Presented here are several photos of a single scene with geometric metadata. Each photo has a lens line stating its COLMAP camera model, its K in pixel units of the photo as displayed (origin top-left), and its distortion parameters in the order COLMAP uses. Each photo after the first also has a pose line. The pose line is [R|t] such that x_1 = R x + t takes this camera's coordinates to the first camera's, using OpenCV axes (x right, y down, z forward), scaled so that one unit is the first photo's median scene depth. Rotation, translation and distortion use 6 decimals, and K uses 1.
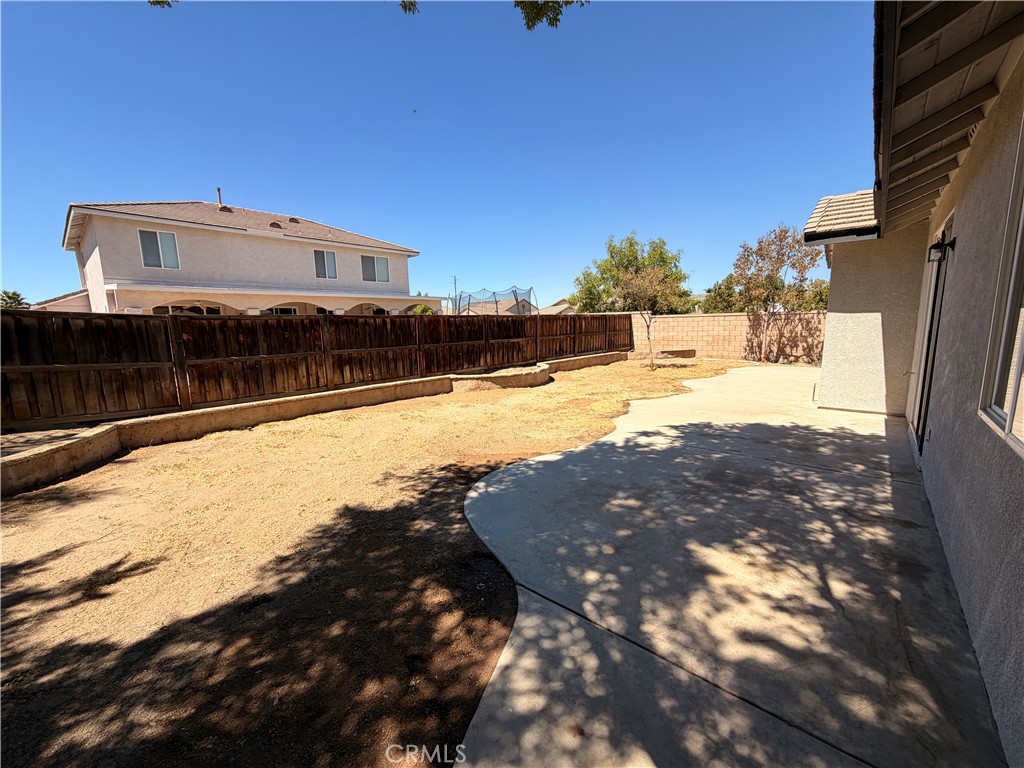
lens RADIAL K [[408.4, 0, 513.7], [0, 408.4, 387.2], [0, 0, 1]] dist [0.001230, 0.000897]
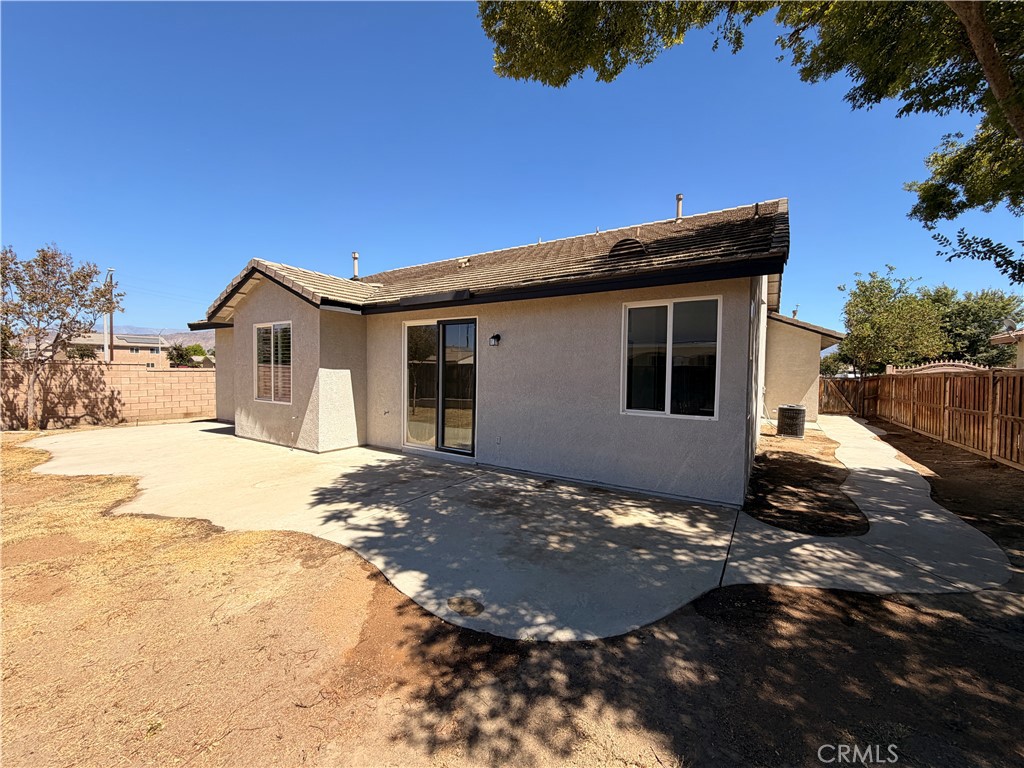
lens RADIAL K [[408.4, 0, 507.8], [0, 408.4, 379.0], [0, 0, 1]] dist [0.001230, 0.000897]
pose [[-0.141446, -0.002803, 0.989942, -0.657487], [0.143940, 0.989311, 0.023368, -0.157872], [-0.979426, 0.145797, -0.139530, 0.994416]]
